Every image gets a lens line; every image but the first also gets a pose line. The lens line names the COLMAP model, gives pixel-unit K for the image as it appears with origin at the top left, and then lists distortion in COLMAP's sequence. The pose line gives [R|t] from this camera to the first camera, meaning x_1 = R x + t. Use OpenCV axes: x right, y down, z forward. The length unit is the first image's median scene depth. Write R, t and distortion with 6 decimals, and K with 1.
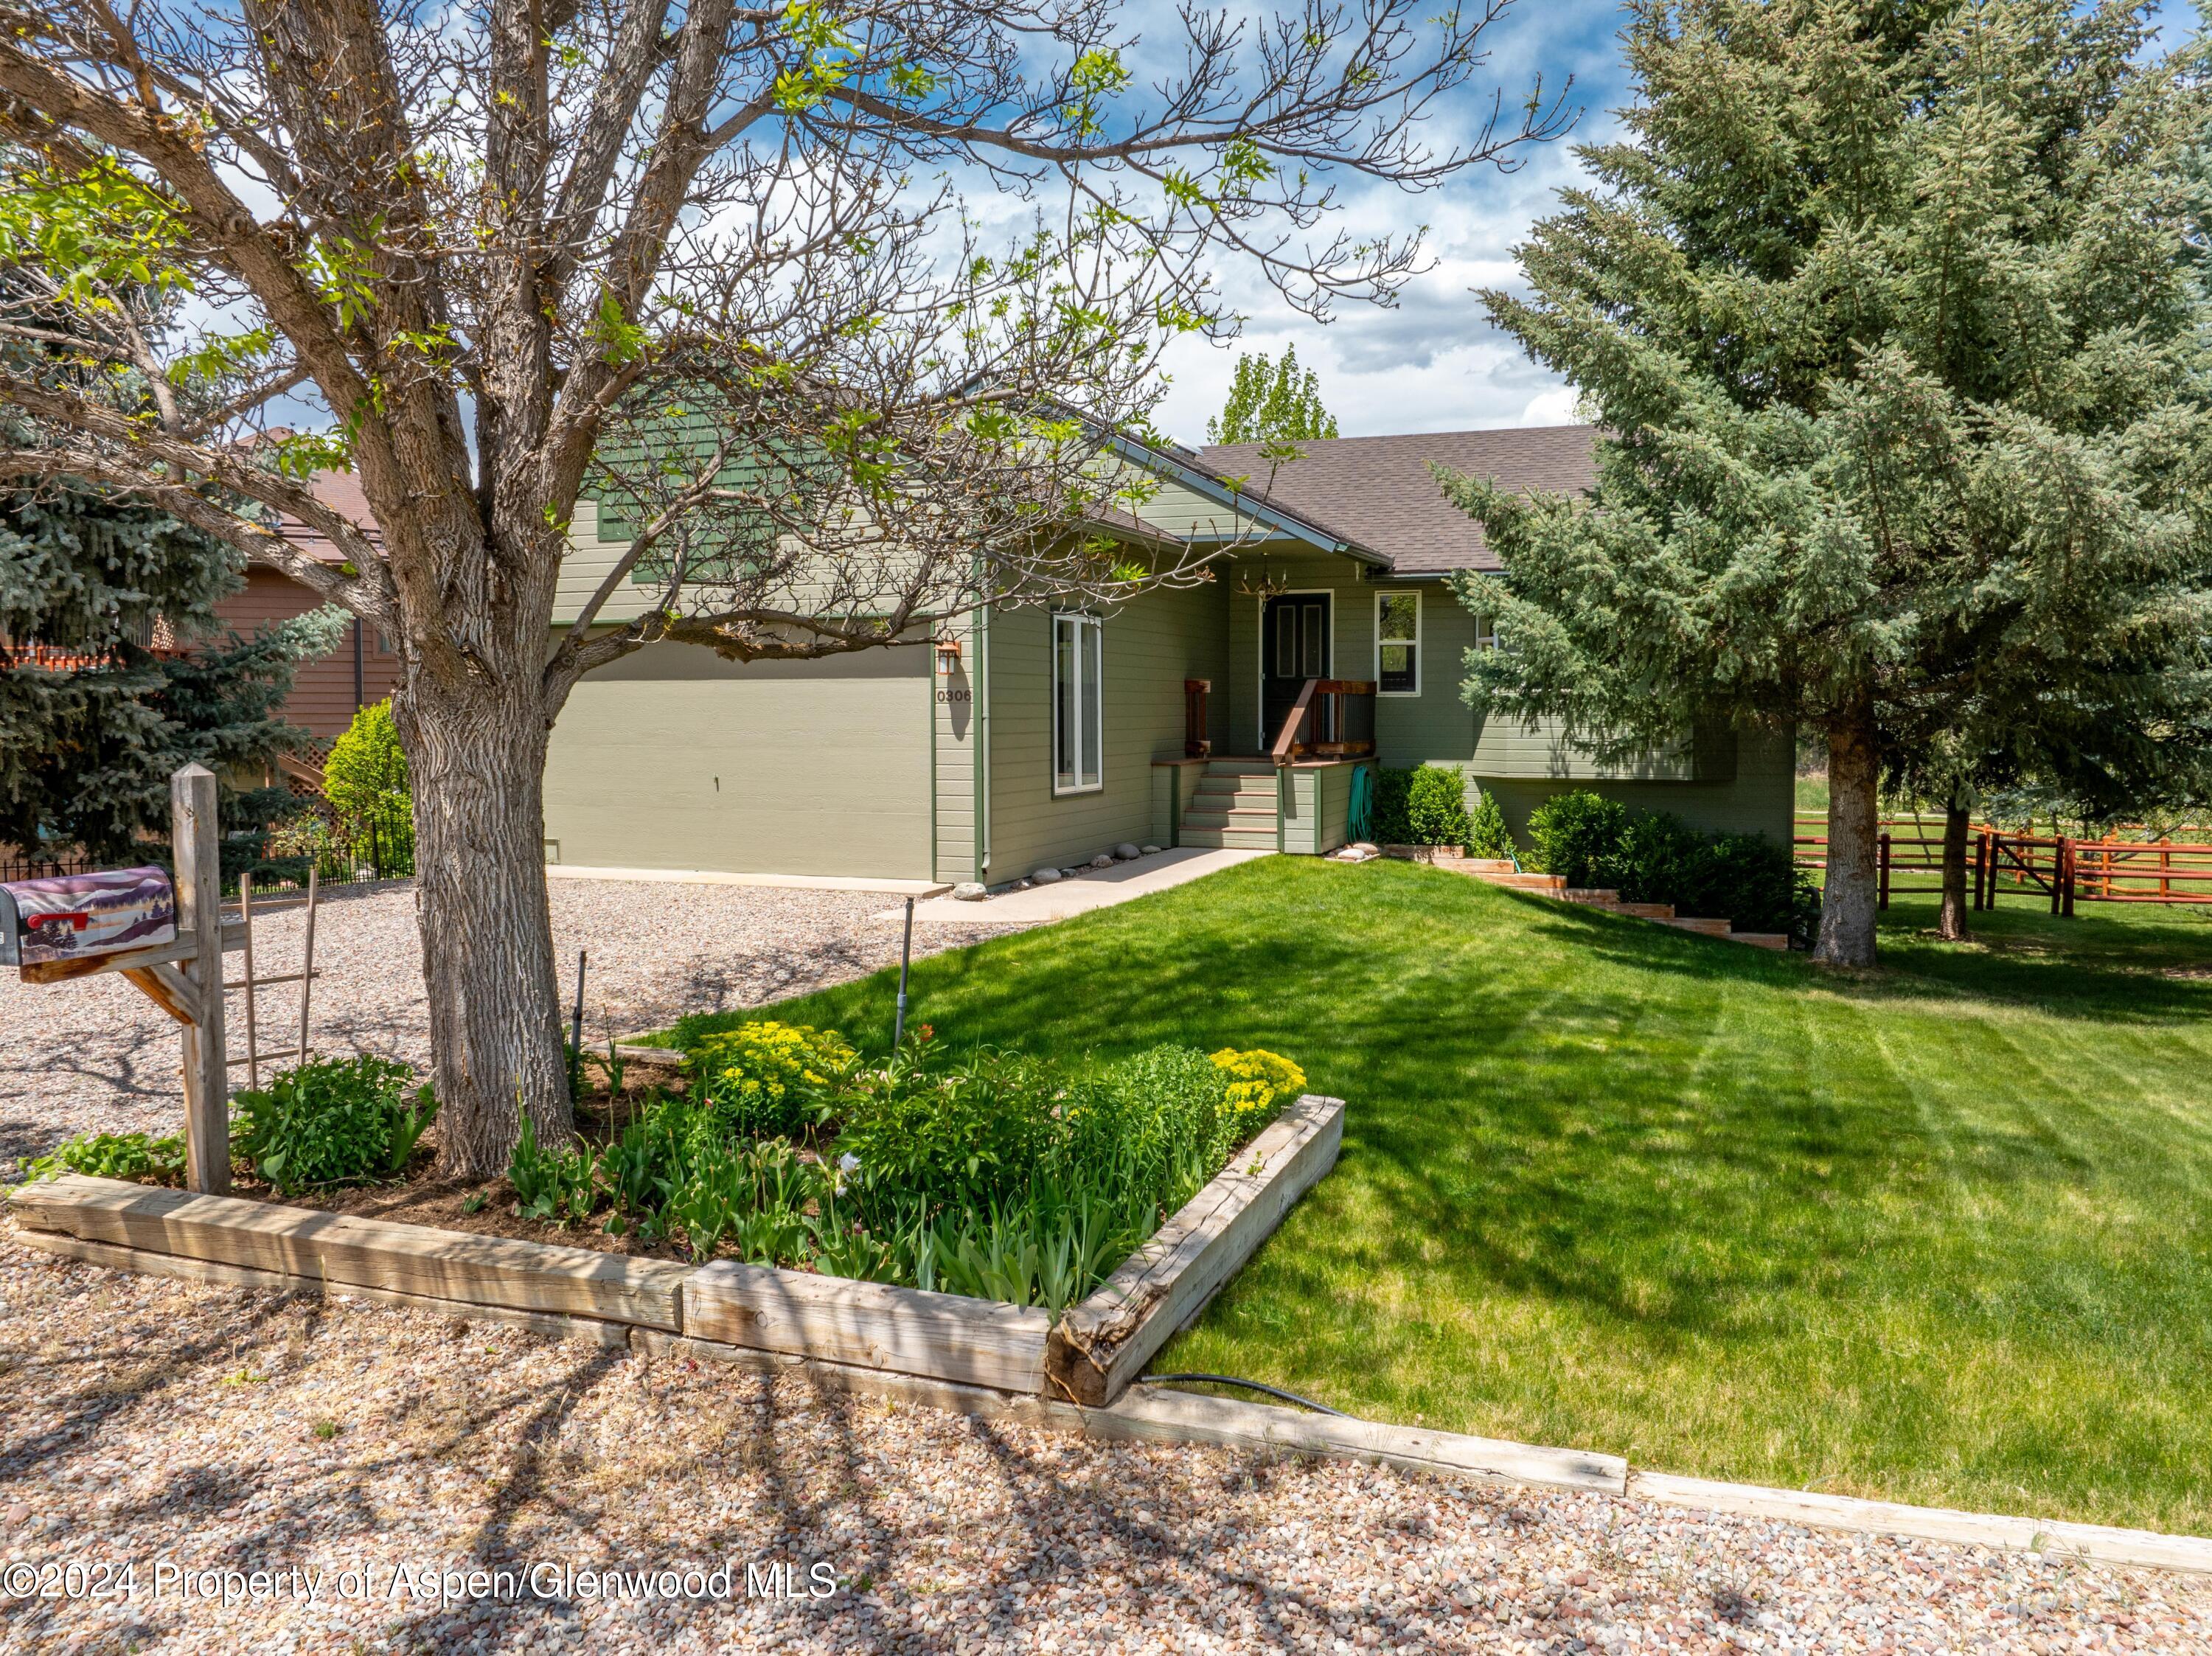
lens RADIAL K [[1651.5, 0, 1203.6], [0, 1651.5, 846.1], [0, 0, 1]] dist [-0.046644, 0.016716]
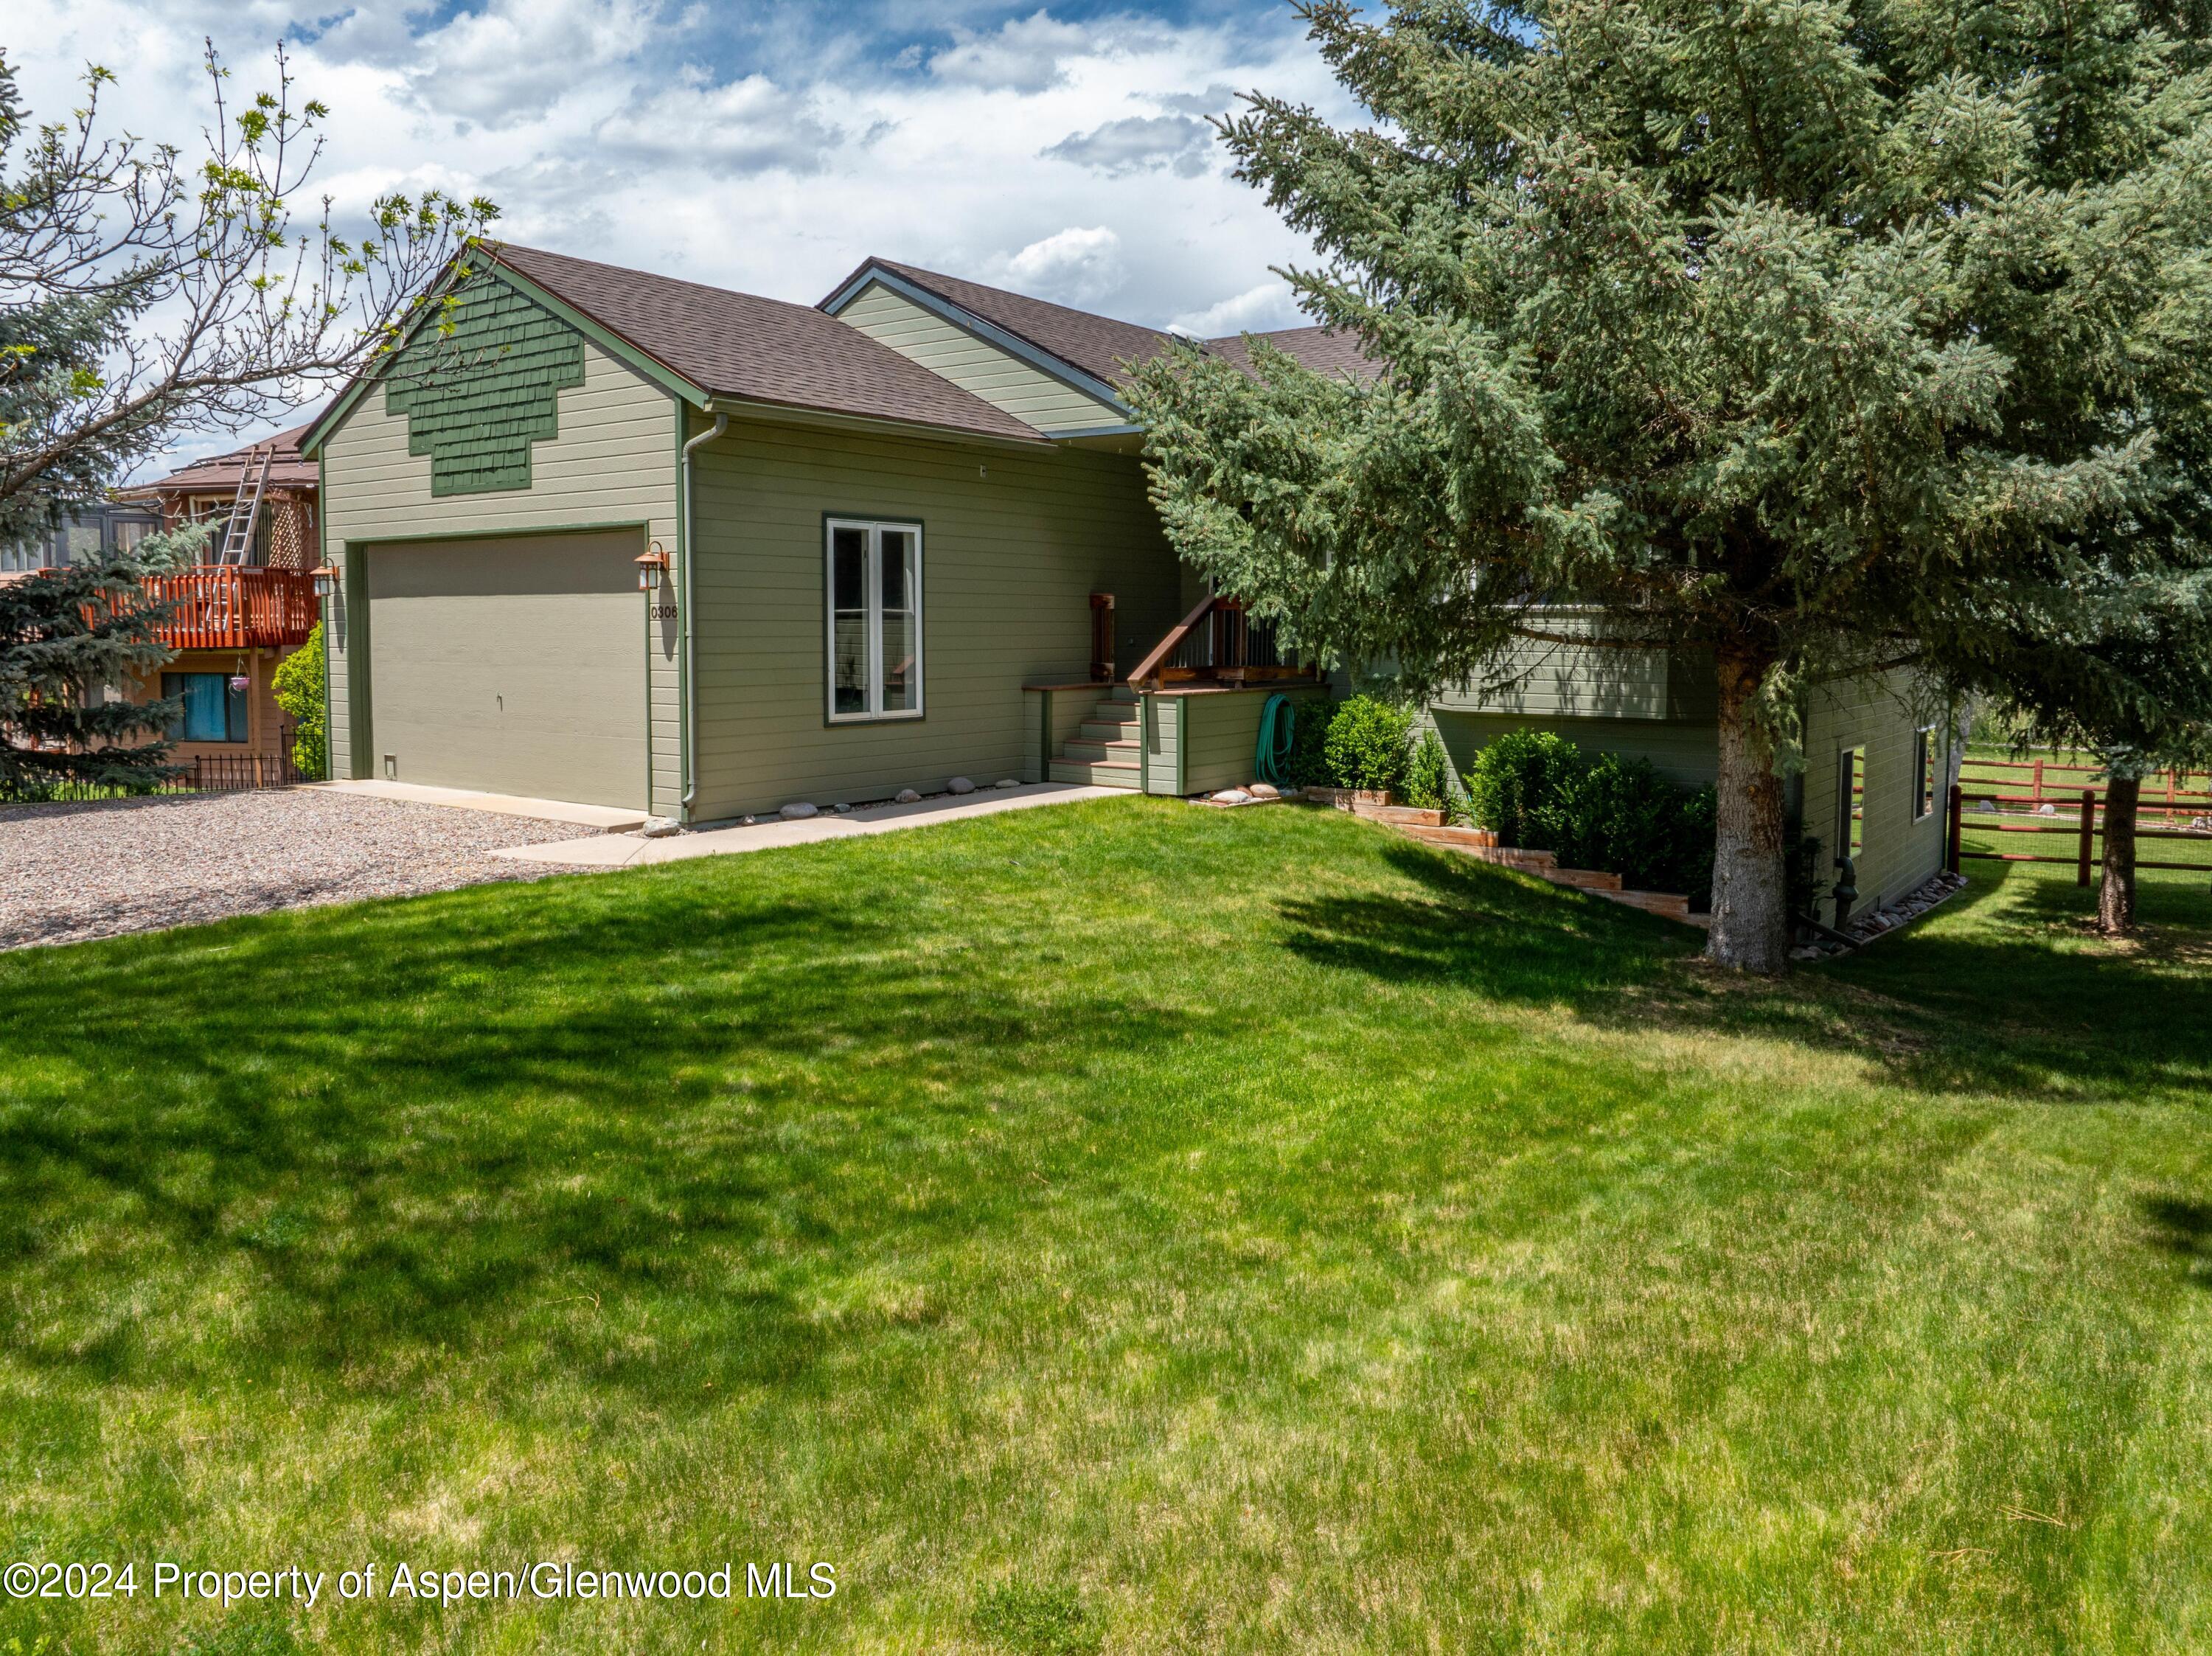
lens RADIAL K [[1651.5, 0, 1093.4], [0, 1651.5, 817.3], [0, 0, 1]] dist [-0.046644, 0.016716]
pose [[0.954405, 0.040676, -0.295730, 0.346048], [-0.030494, 0.998775, 0.038962, -0.019807], [0.296953, -0.028168, 0.954477, 0.190147]]
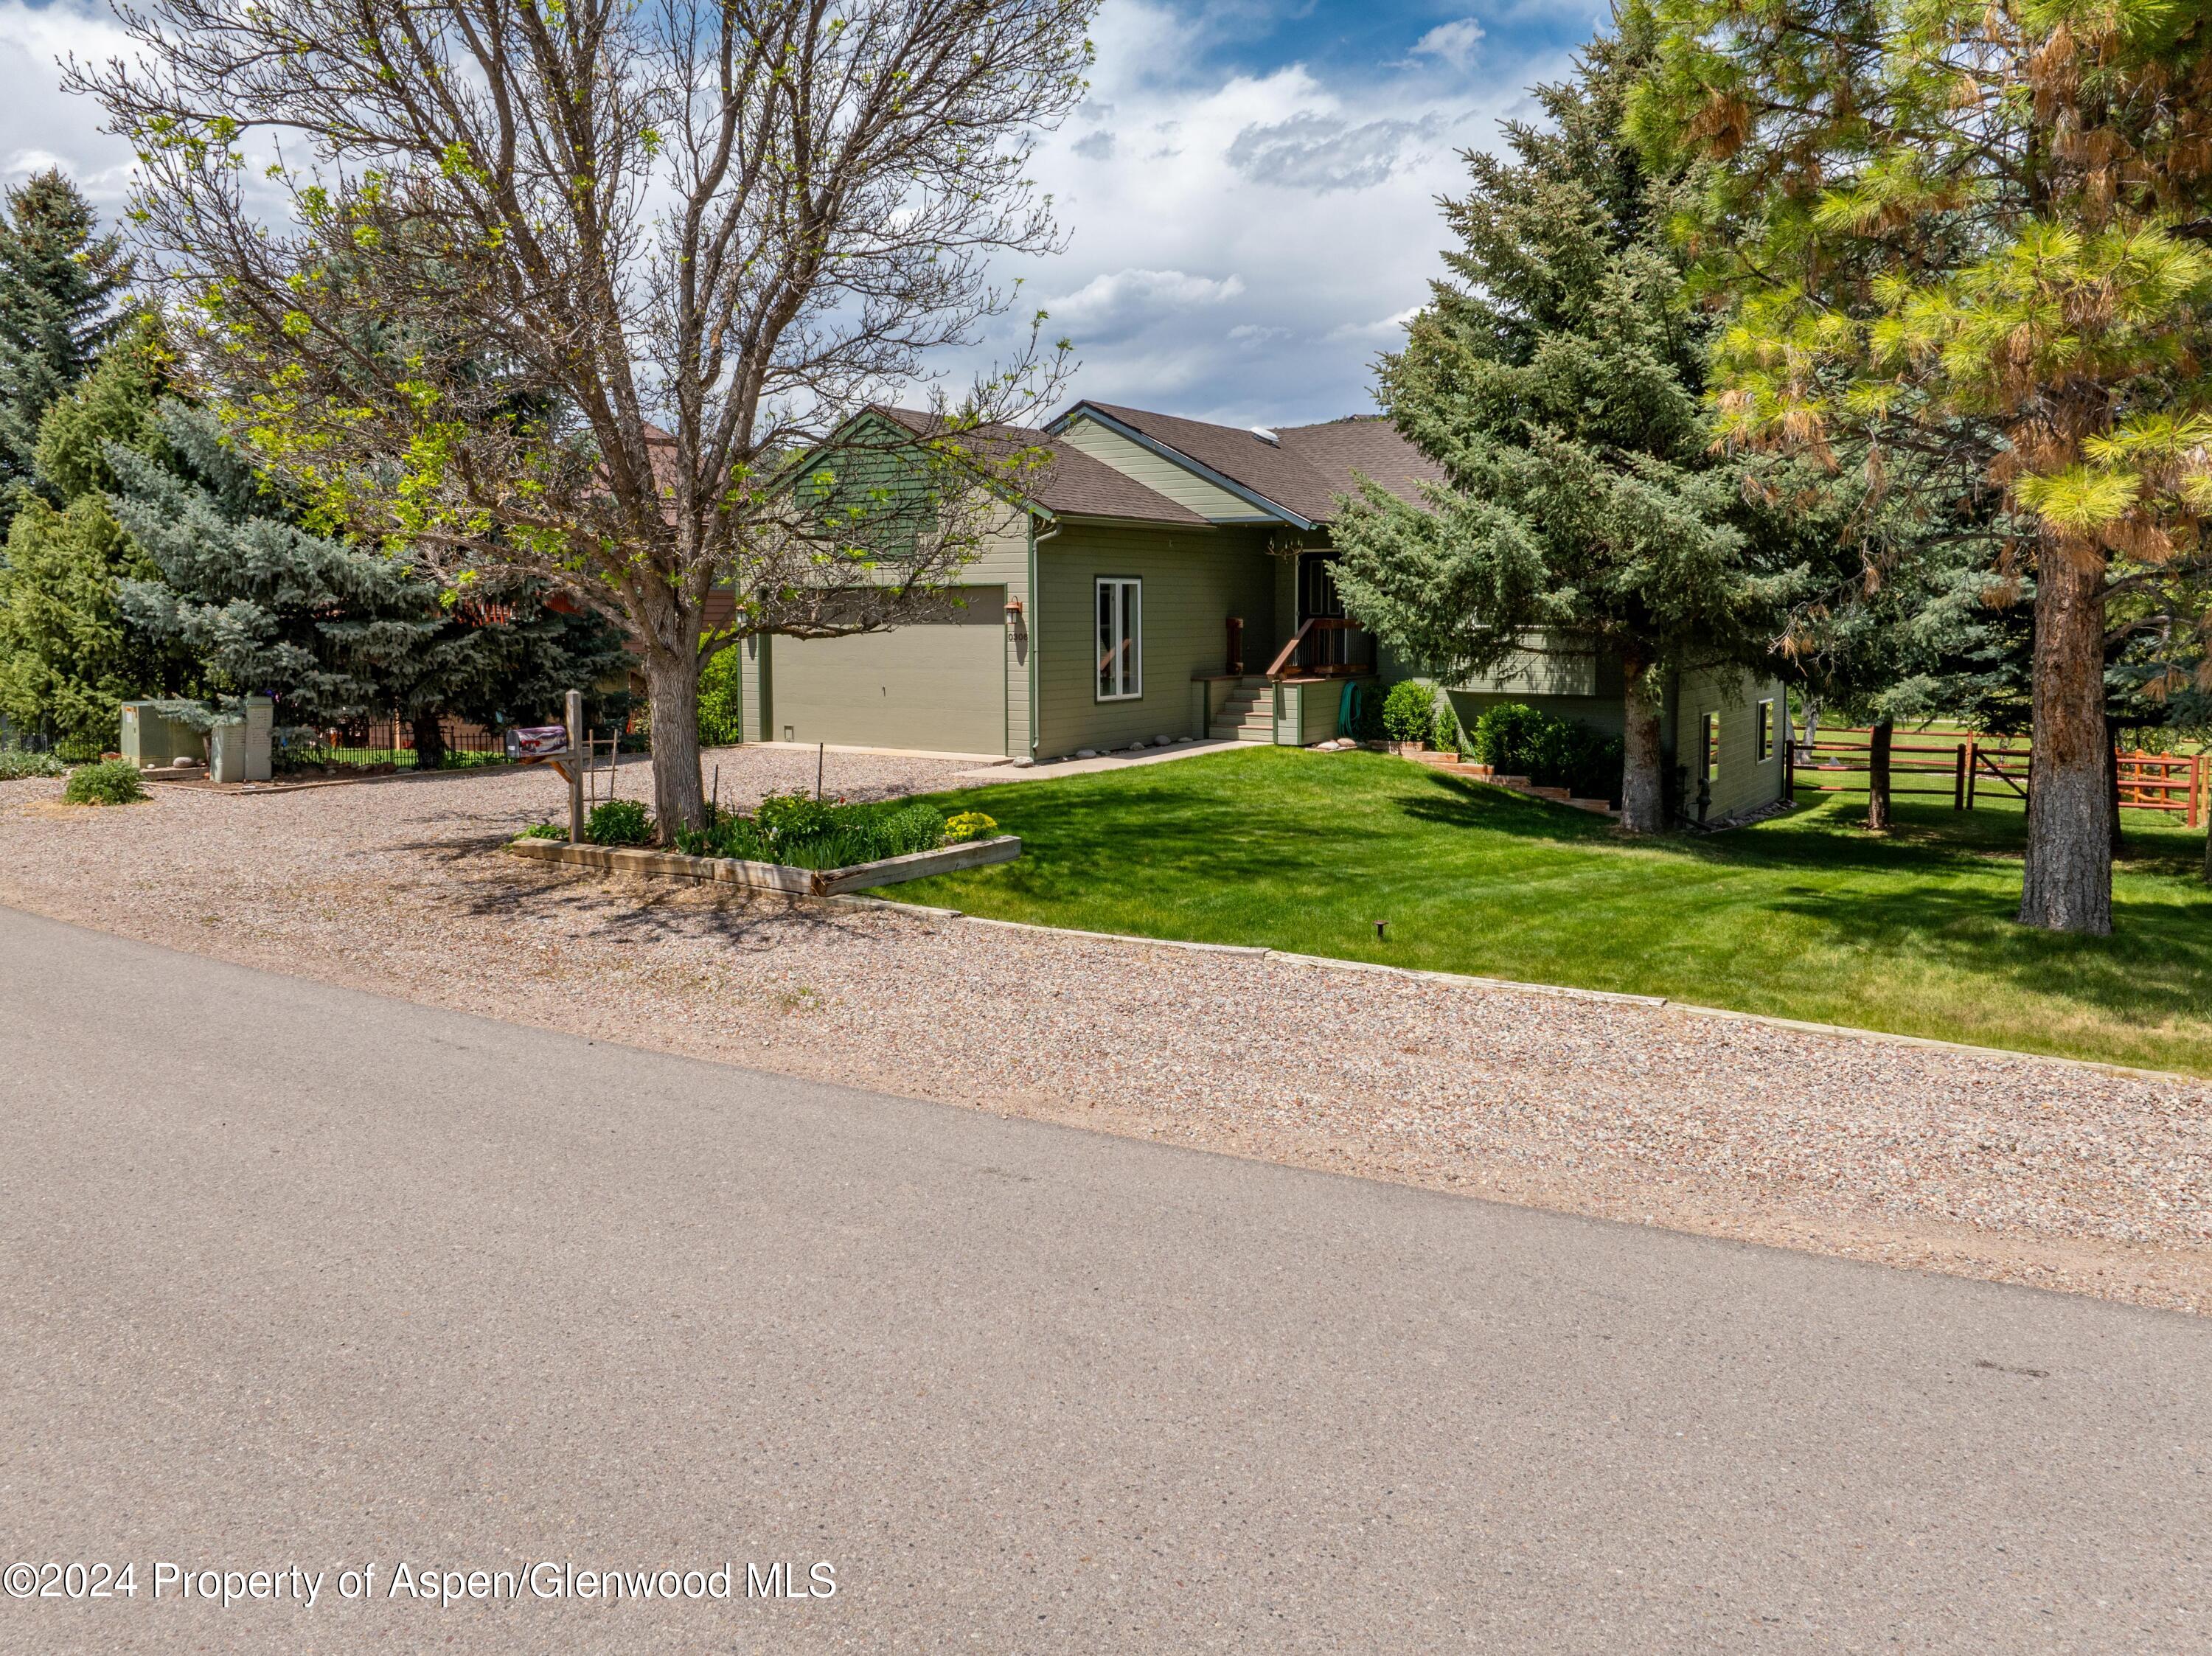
lens RADIAL K [[1651.5, 0, 1104.8], [0, 1651.5, 817.6], [0, 0, 1]] dist [-0.046644, 0.016716]
pose [[0.968675, 0.028792, -0.246658, 0.313953], [-0.018439, 0.998853, 0.044181, 0.009061], [0.247647, -0.038249, 0.968095, -0.492616]]
